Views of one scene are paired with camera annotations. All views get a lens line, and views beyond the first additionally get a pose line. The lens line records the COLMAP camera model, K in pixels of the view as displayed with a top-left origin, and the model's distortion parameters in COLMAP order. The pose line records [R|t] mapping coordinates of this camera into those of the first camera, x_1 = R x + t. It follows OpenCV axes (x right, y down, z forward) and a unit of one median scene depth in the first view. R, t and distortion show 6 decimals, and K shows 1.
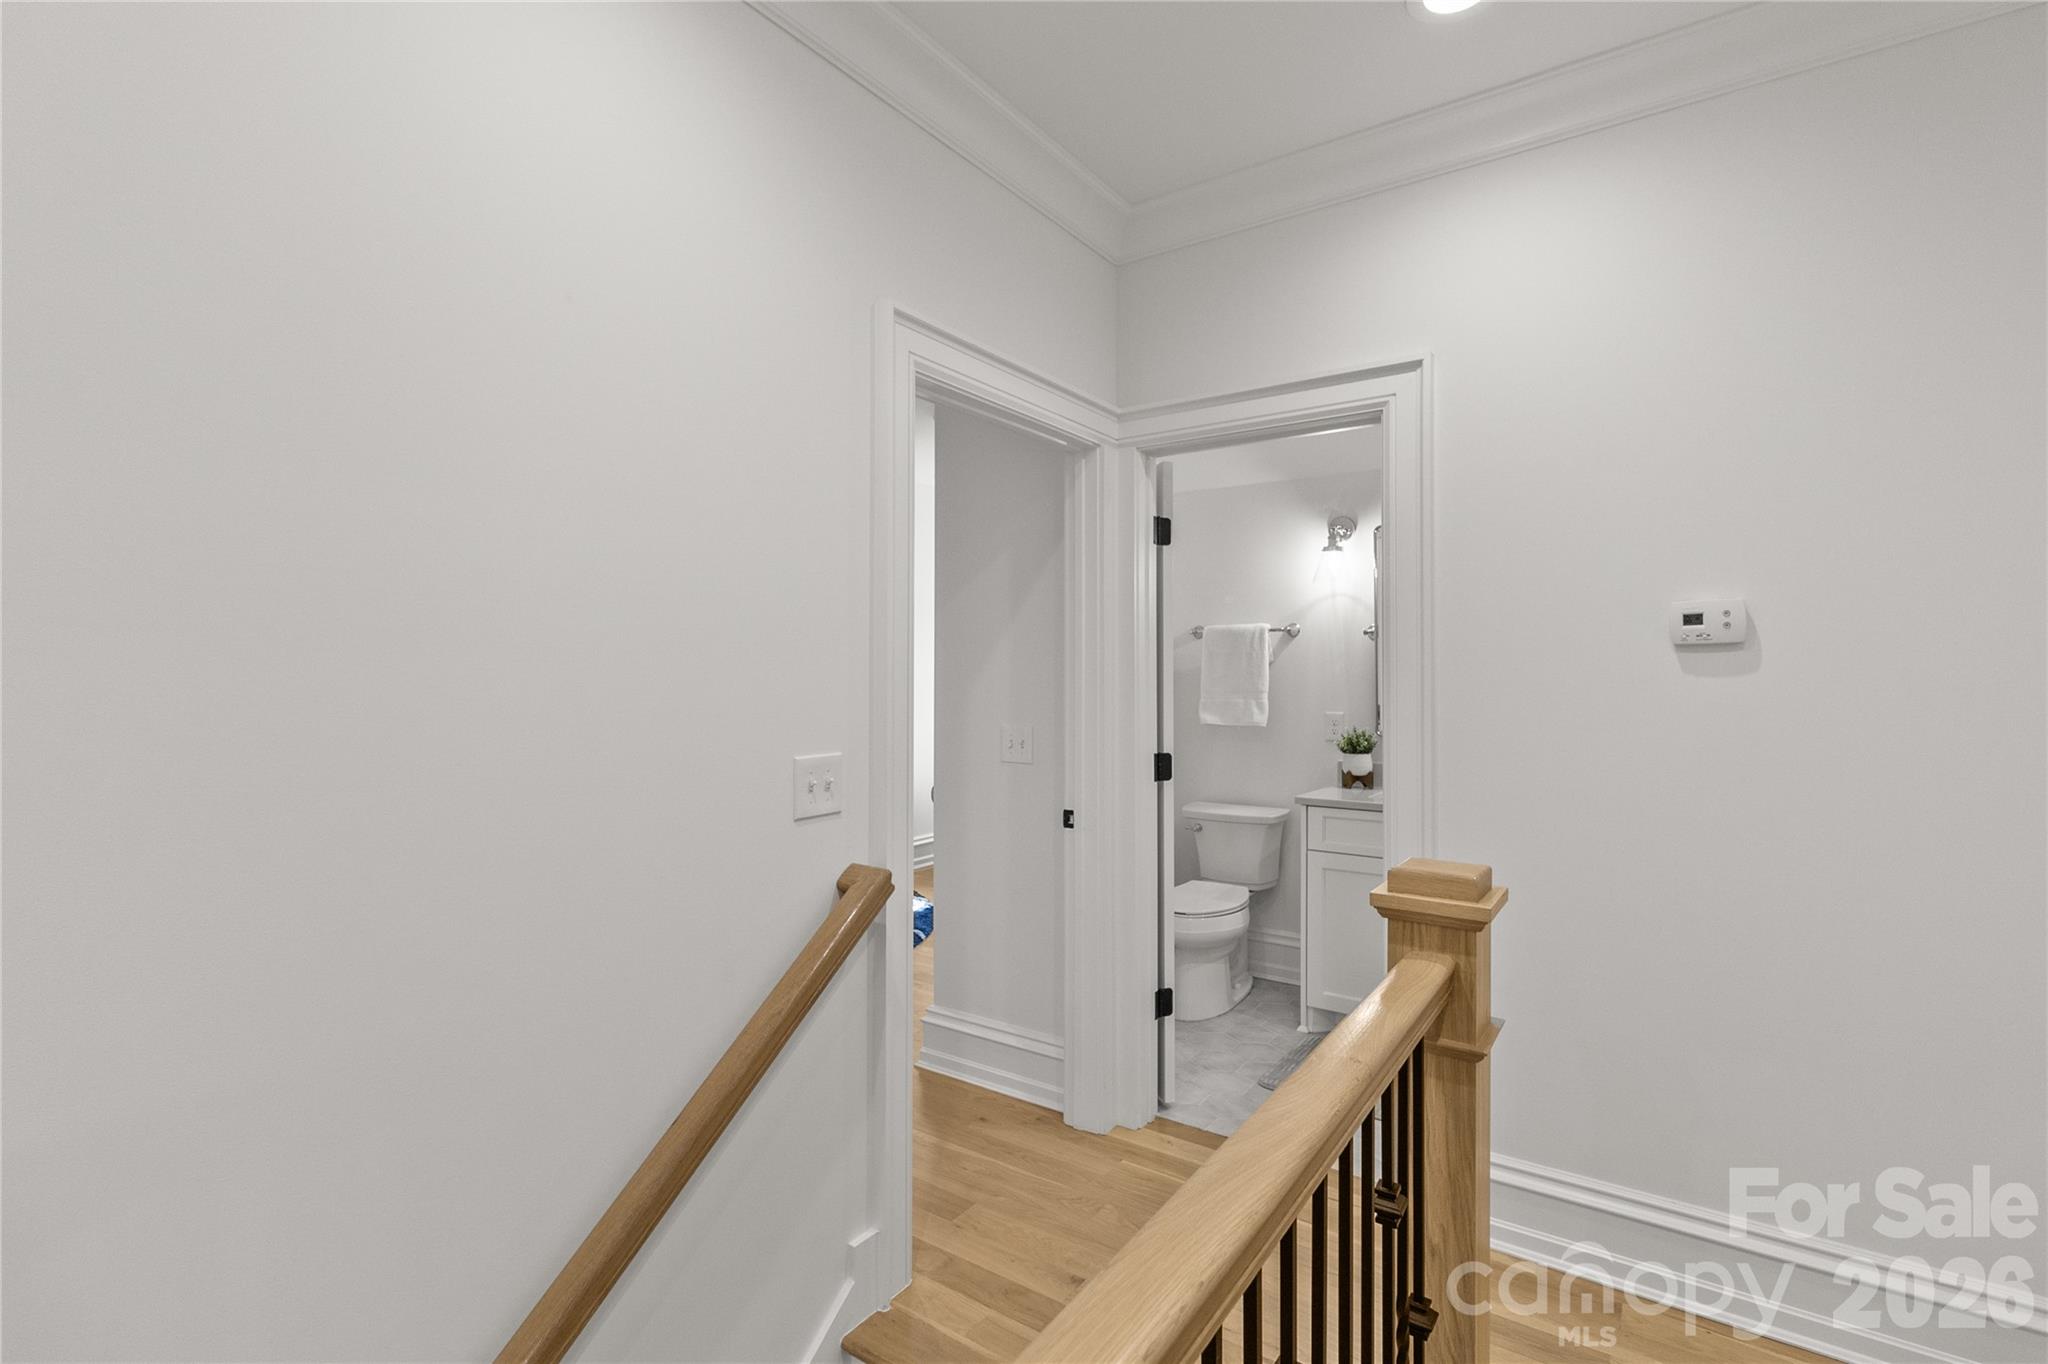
lens RADIAL K [[949.3, 0, 1023.6], [0, 949.3, 662.6], [0, 0, 1]] dist [-0.001291, -0.000105]
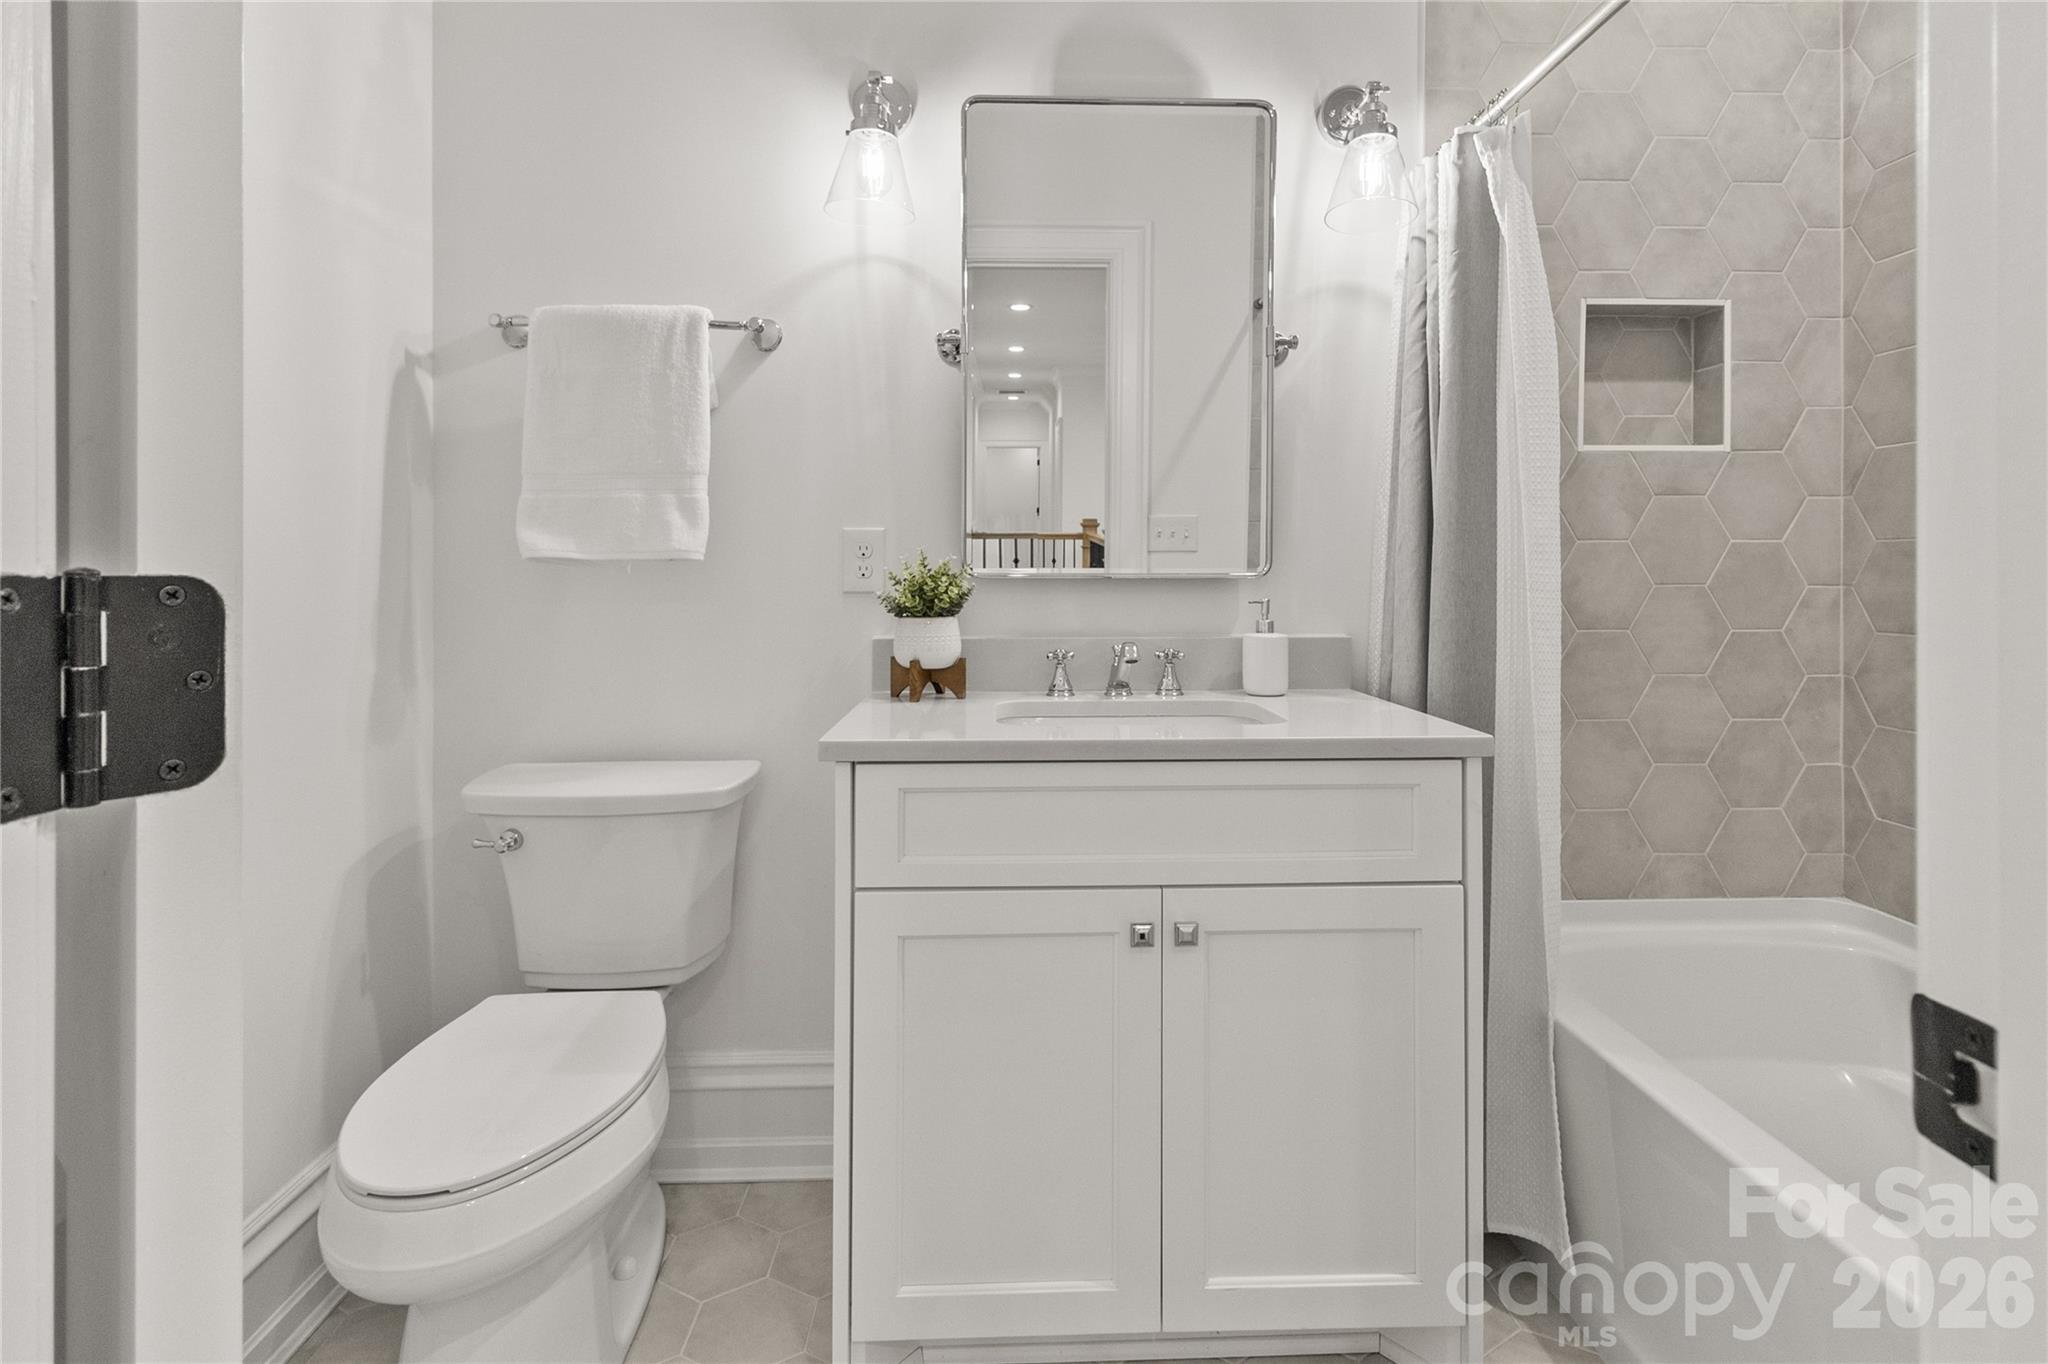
lens RADIAL K [[931.1, 0, 1030.7], [0, 931.1, 575.5], [0, 0, 1]] dist [-0.003011, -0.000180]
pose [[0.789063, 0.003760, 0.614301, 0.125451], [-0.003904, 0.999992, -0.001105, 0.073621], [-0.614300, -0.001526, 0.789071, 0.613166]]
